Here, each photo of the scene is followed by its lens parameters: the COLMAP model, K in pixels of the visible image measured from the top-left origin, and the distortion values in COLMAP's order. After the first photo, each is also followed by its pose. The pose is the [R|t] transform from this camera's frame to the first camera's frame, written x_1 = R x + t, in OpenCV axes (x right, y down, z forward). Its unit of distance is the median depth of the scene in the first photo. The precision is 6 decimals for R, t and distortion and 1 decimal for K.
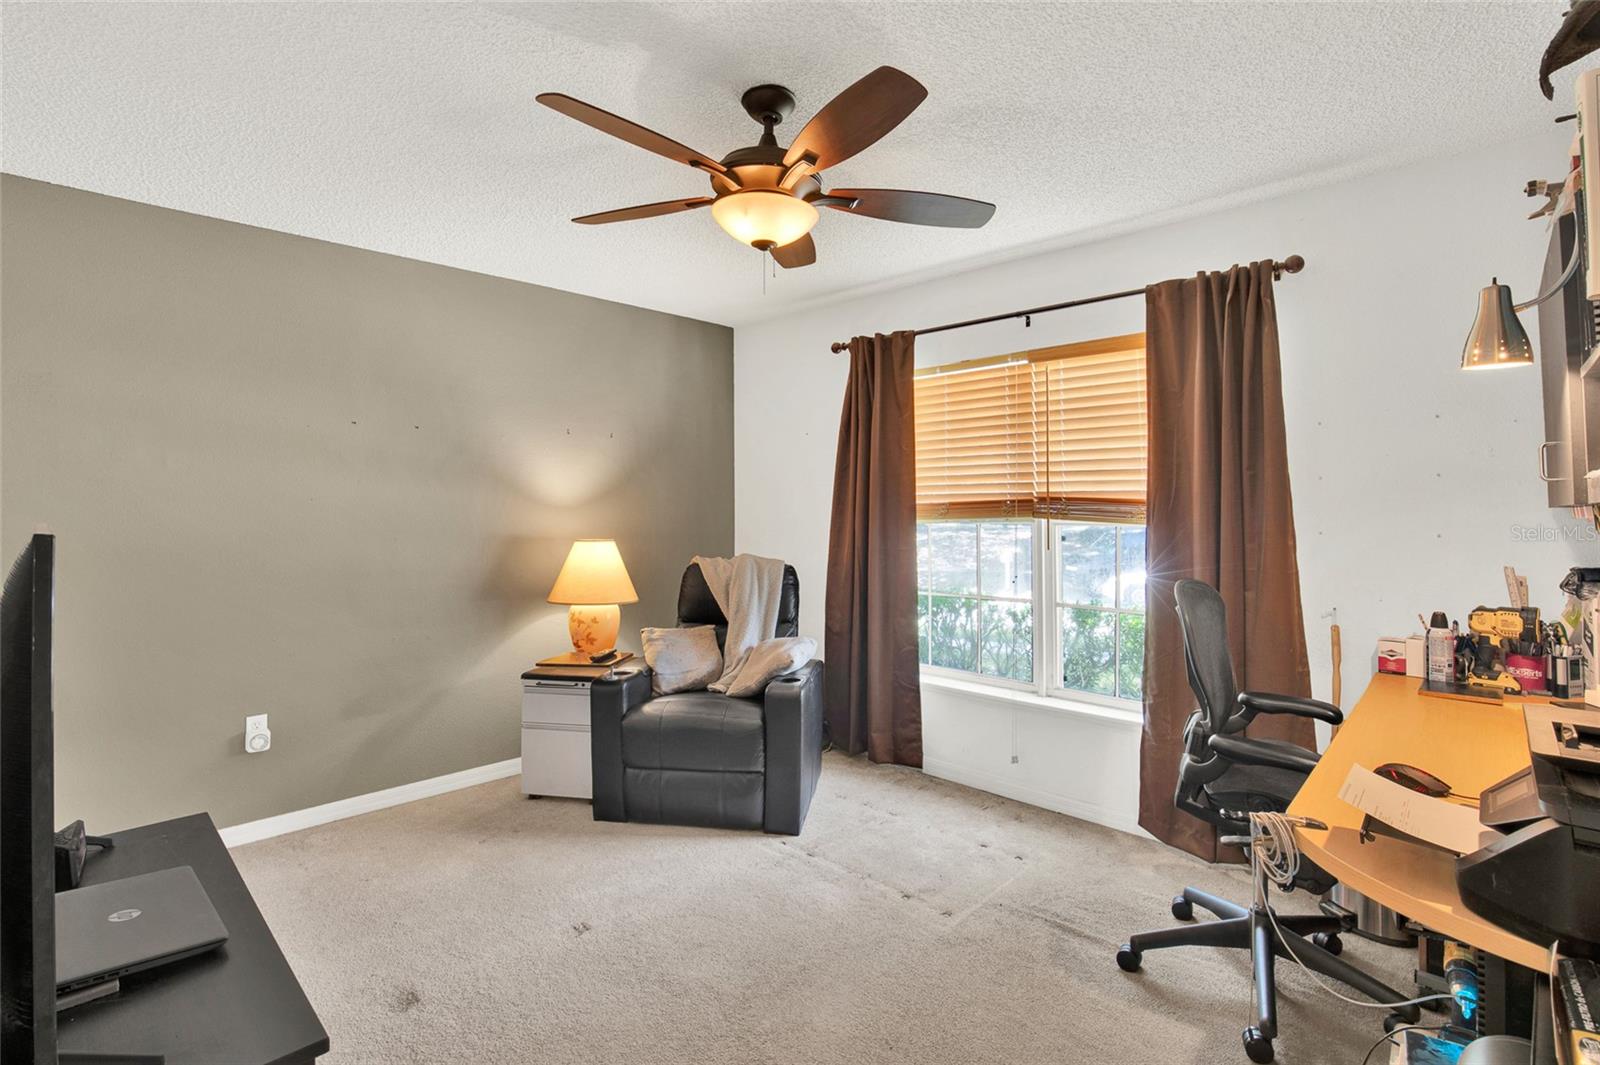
lens RADIAL K [[764.5, 0, 794.6], [0, 764.5, 473.1], [0, 0, 1]] dist [-0.018703, 0.000227]
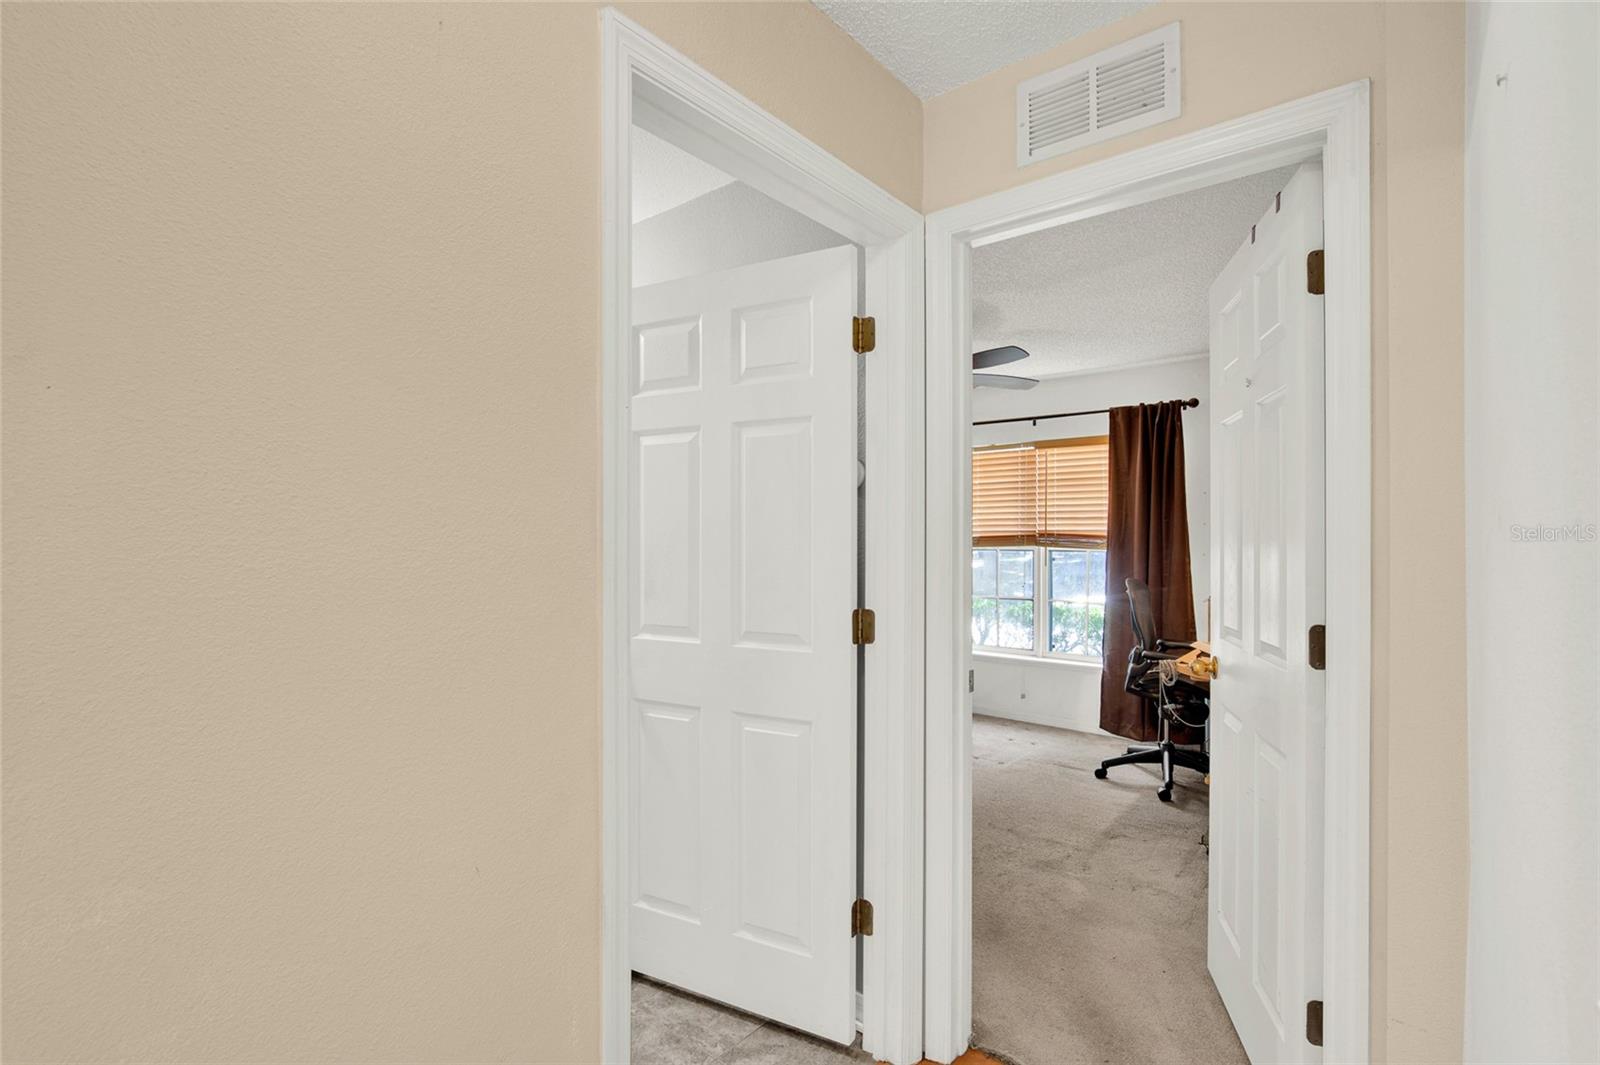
lens RADIAL K [[762.9, 0, 800.0], [0, 762.9, 532.5], [0, 0, 1]] dist [-0.000147, -0.000053]
pose [[0.996705, 0.002362, 0.081074, -0.353848], [-0.005153, 0.999401, 0.034228, -0.025563], [-0.080945, -0.034533, 0.996120, -0.629120]]
